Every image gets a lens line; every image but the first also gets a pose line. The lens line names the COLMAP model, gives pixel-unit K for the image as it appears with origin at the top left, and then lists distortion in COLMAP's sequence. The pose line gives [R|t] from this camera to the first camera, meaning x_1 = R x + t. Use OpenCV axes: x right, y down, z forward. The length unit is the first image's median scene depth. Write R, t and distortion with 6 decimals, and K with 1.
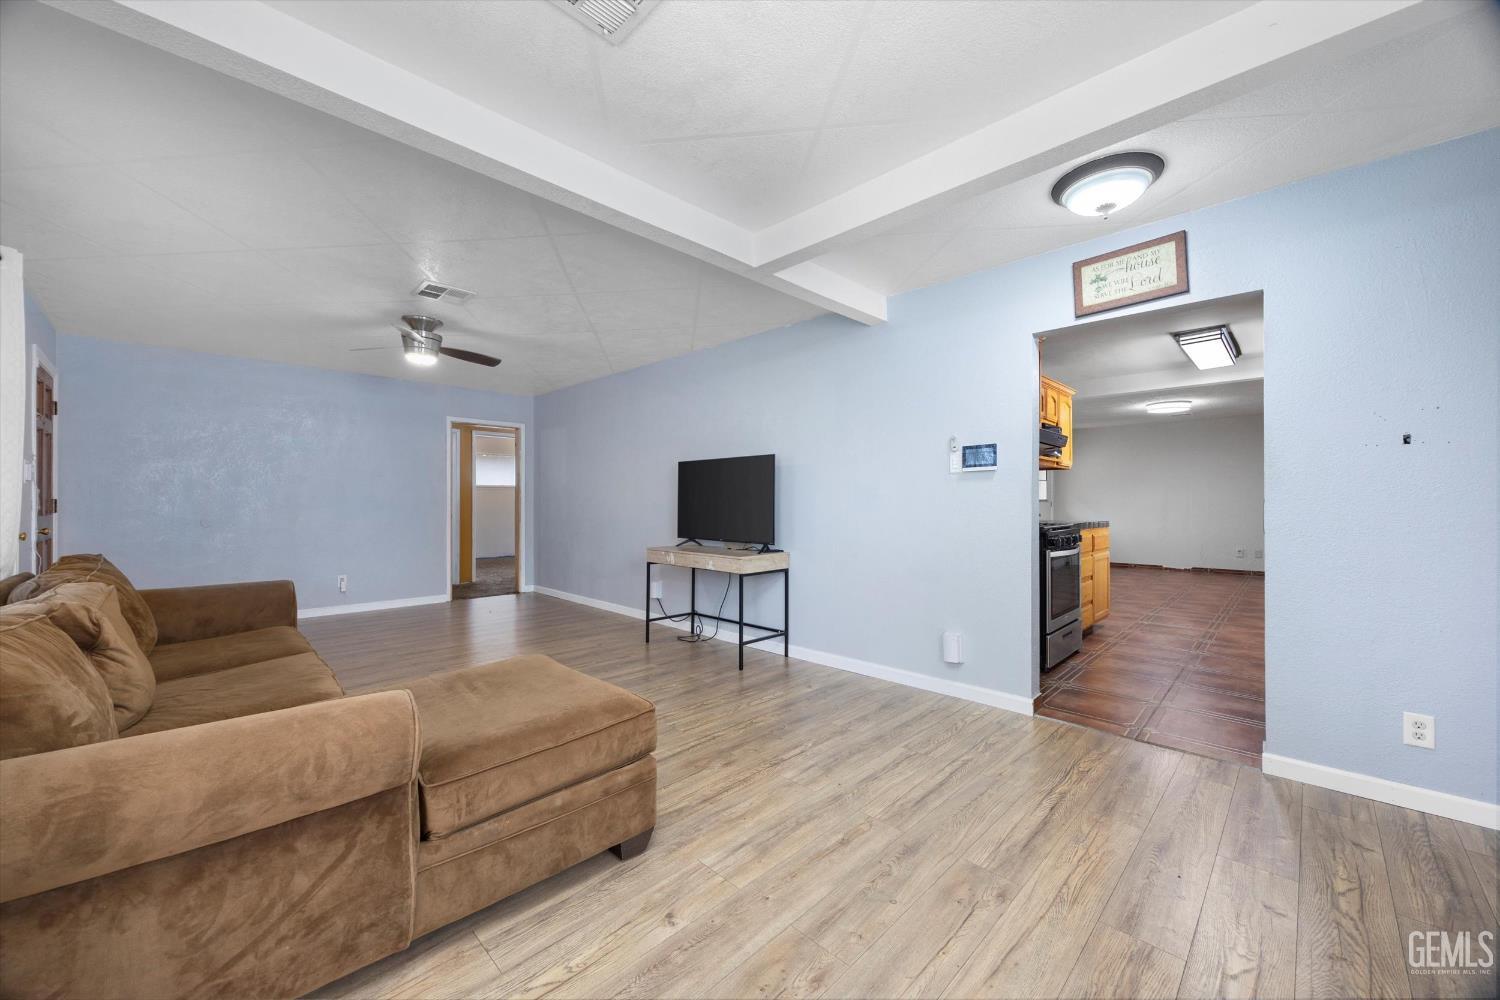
lens RADIAL K [[572.3, 0, 743.6], [0, 572.3, 499.9], [0, 0, 1]] dist [-0.001626, -0.000193]
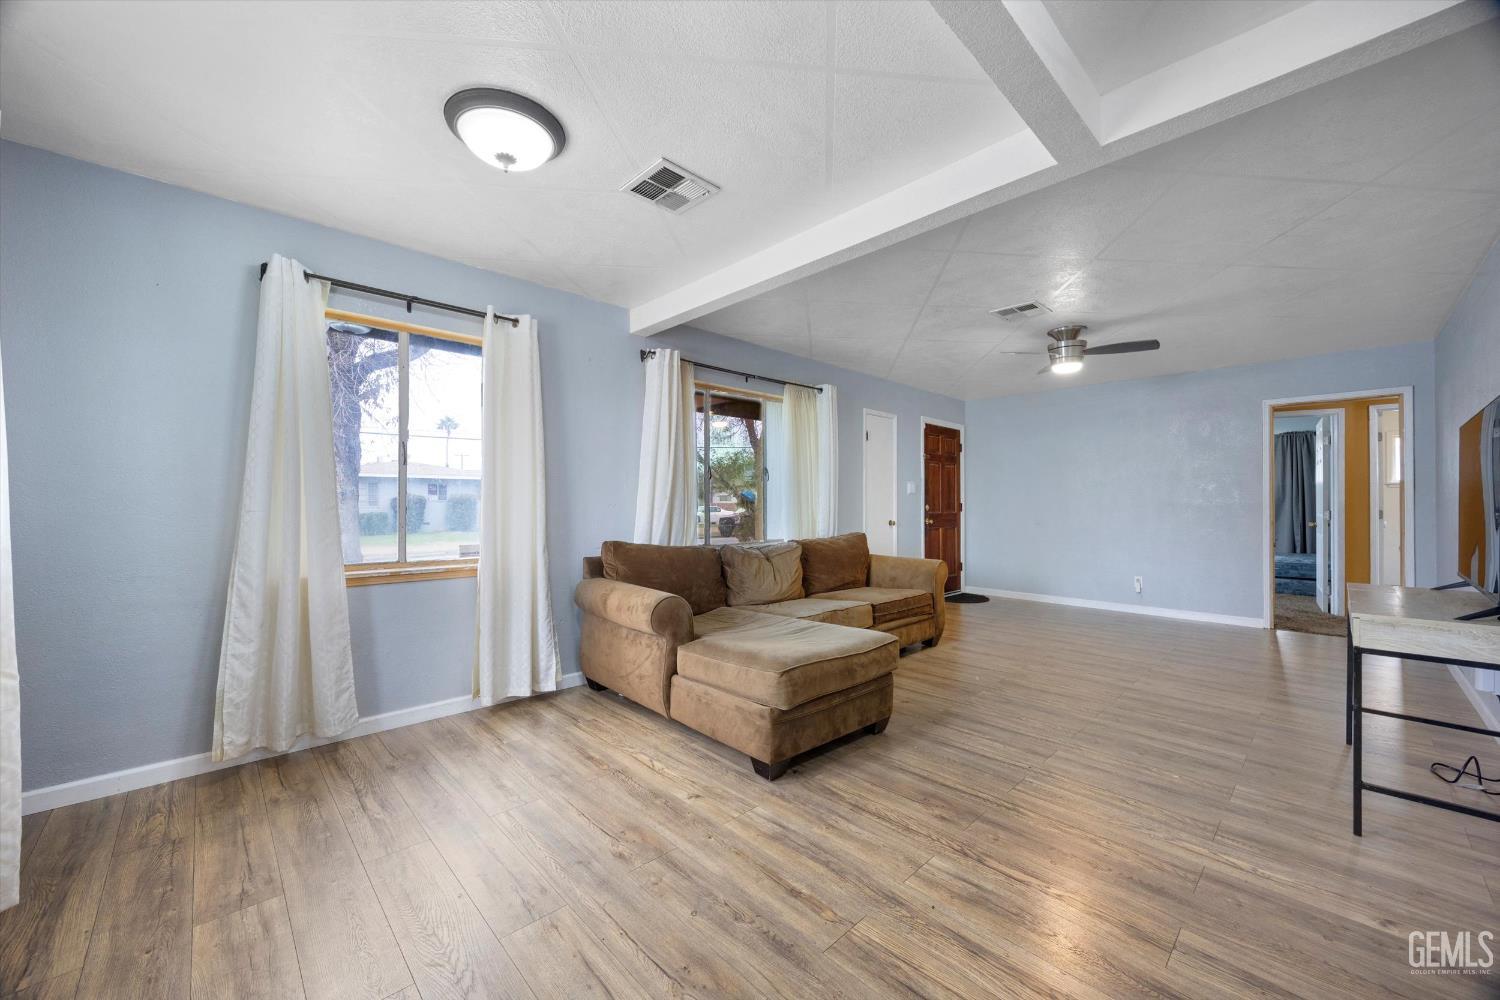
lens RADIAL K [[572.3, 0, 743.6], [0, 572.3, 499.9], [0, 0, 1]] dist [-0.001626, -0.000193]
pose [[-0.029273, -0.008063, -0.999539, 0.960721], [0.000958, 0.999967, -0.008095, 0.004851], [0.999571, -0.001195, -0.029264, 0.863603]]
